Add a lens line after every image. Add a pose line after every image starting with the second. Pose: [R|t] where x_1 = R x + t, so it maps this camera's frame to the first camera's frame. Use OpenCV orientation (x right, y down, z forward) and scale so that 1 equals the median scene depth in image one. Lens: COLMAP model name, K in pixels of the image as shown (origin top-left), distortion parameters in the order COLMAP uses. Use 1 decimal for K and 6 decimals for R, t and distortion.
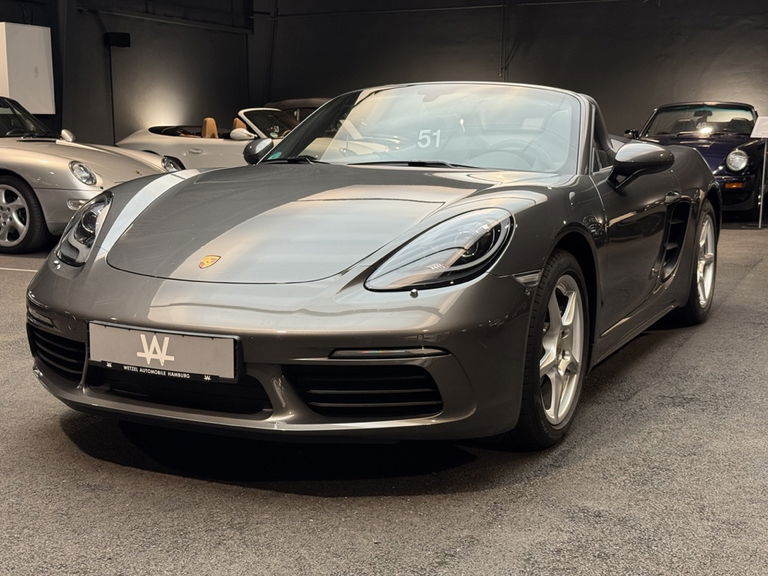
lens RADIAL K [[1059.1, 0, 375.9], [0, 1059.1, 285.2], [0, 0, 1]] dist [0.118517, 0.000000]
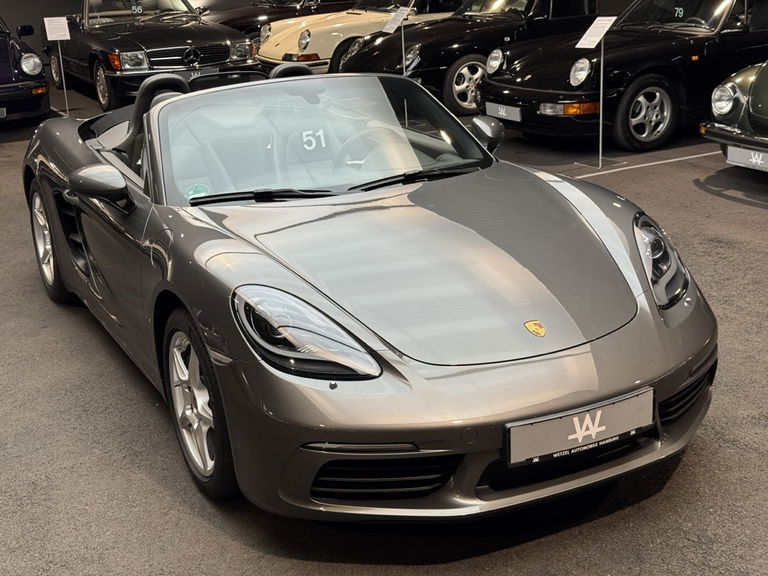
lens RADIAL K [[1059.1, 0, 358.2], [0, 1059.1, 289.3], [0, 0, 1]] dist [0.118517, 0.000000]
pose [[0.601408, -0.280682, 0.748015, -1.053918], [0.169572, 0.959770, 0.223803, -0.327736], [-0.780739, -0.007755, 0.624809, 0.526616]]
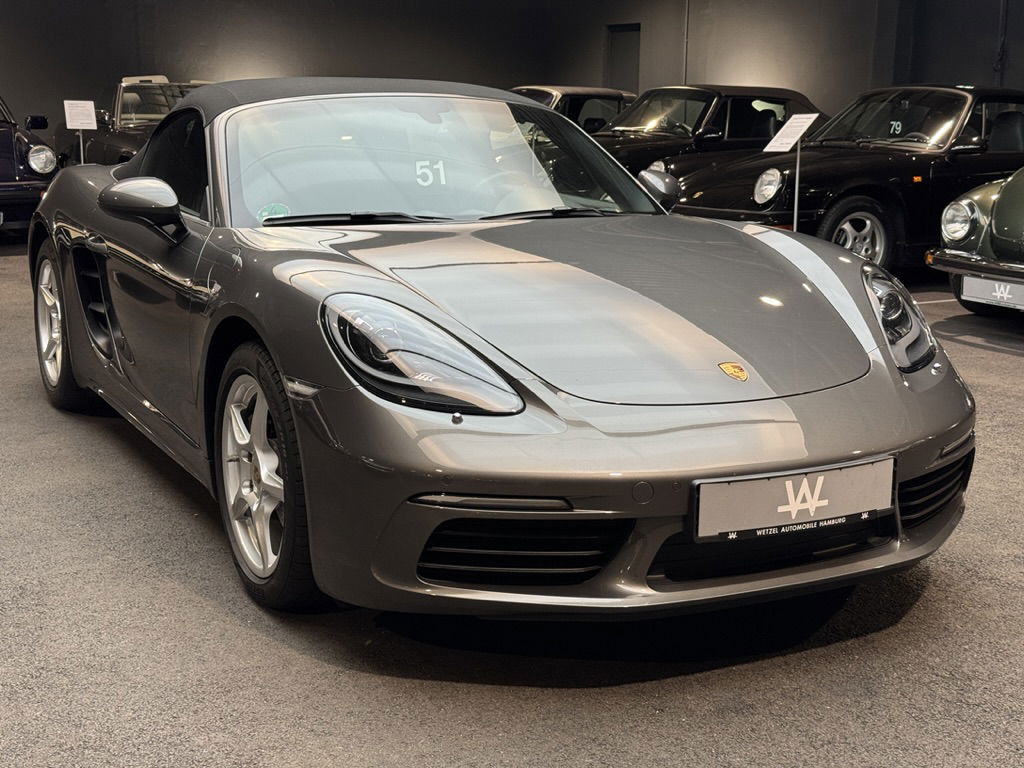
lens RADIAL K [[1412.1, 0, 472.9], [0, 1412.1, 388.0], [0, 0, 1]] dist [0.118517, 0.000000]
pose [[0.599073, -0.164487, 0.783617, -1.092637], [0.116473, 0.986164, 0.117960, -0.155352], [-0.792177, 0.020604, 0.609943, 0.570622]]
